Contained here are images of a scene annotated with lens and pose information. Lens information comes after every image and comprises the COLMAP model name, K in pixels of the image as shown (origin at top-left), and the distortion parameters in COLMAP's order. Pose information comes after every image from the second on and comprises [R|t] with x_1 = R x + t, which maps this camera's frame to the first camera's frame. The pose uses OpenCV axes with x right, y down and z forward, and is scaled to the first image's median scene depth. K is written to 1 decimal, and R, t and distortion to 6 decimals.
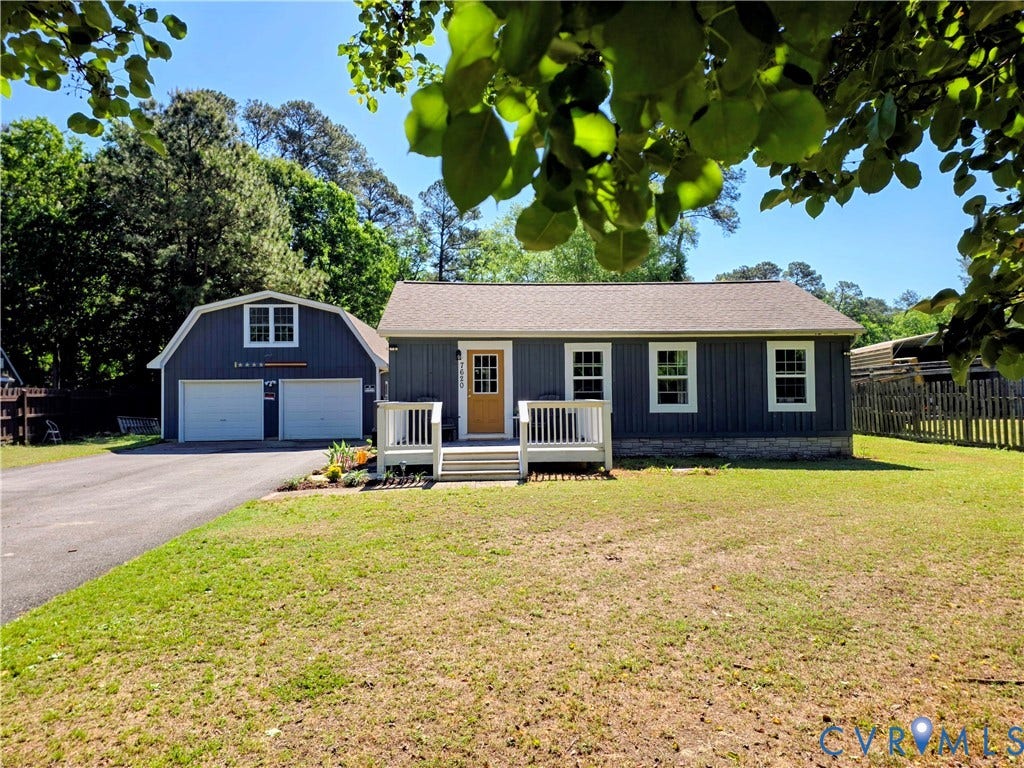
lens RADIAL K [[679.4, 0, 509.8], [0, 679.4, 371.9], [0, 0, 1]] dist [0.167024, -0.257388]
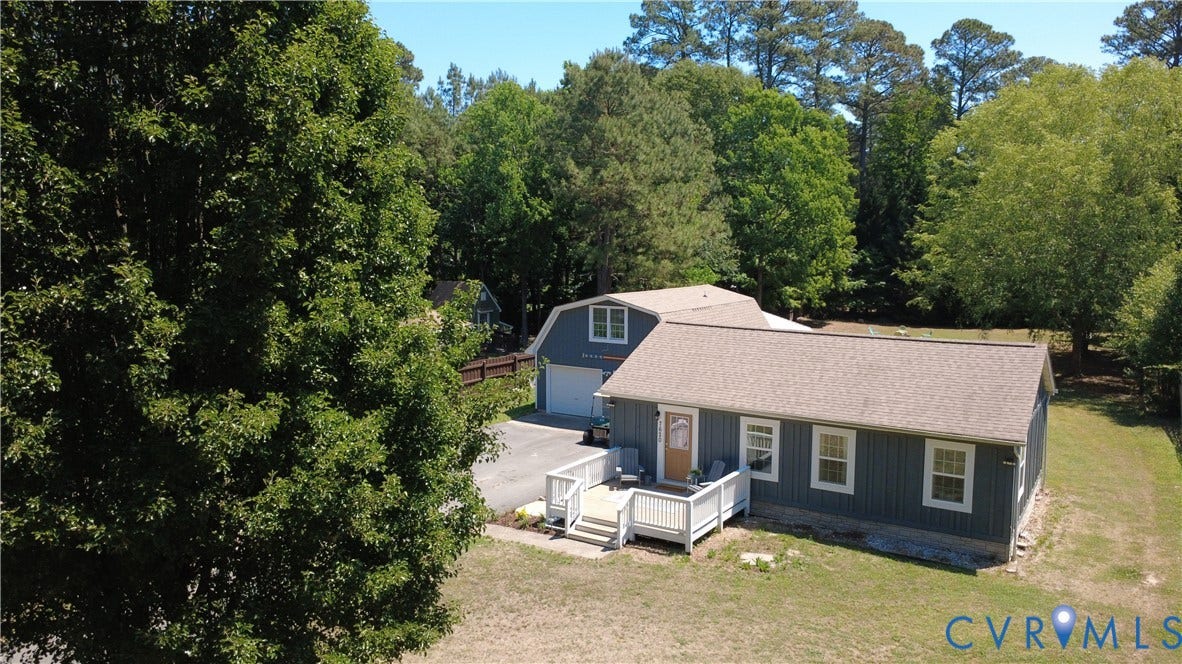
lens RADIAL K [[882.7, 0, 591.0], [0, 882.7, 332.0], [0, 0, 1]] dist [-0.001380, 0.004665]
pose [[0.814007, 0.080467, -0.575254, 0.709909], [0.007689, 0.988779, 0.149190, -0.400471], [0.580804, -0.125865, 0.804254, -0.317054]]
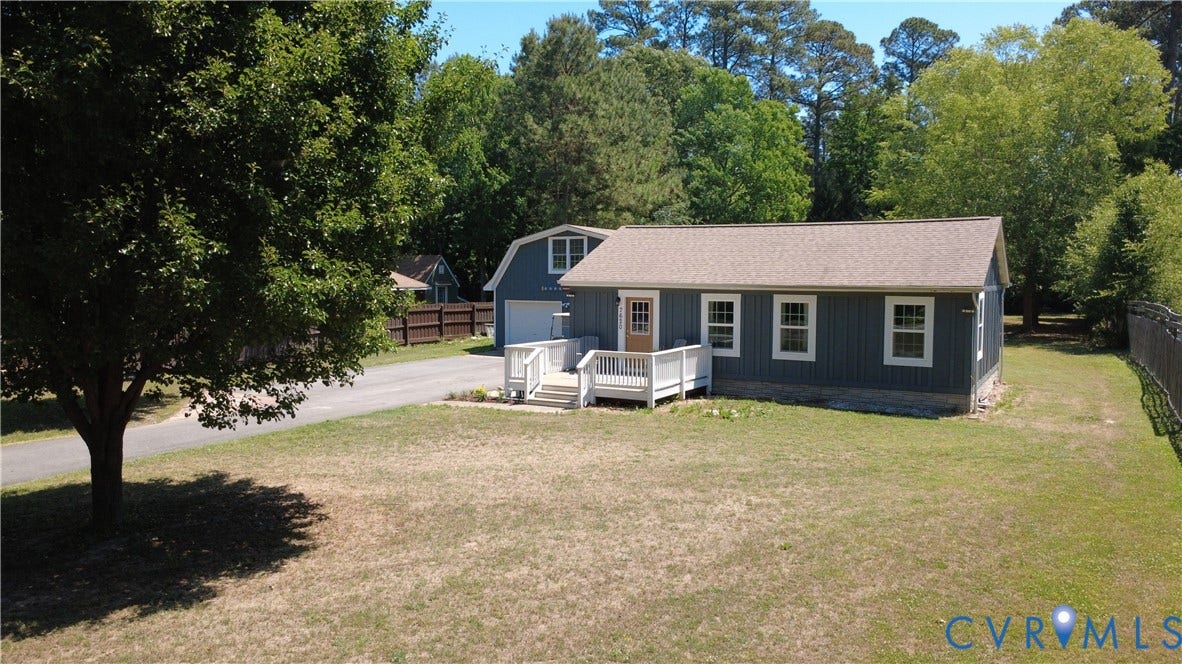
lens RADIAL K [[882.7, 0, 591.0], [0, 882.7, 332.0], [0, 0, 1]] dist [-0.001380, 0.004665]
pose [[0.840142, 0.050142, -0.540044, 0.716851], [0.005449, 0.994887, 0.100849, -0.126335], [0.542340, -0.087670, 0.835573, -0.333118]]
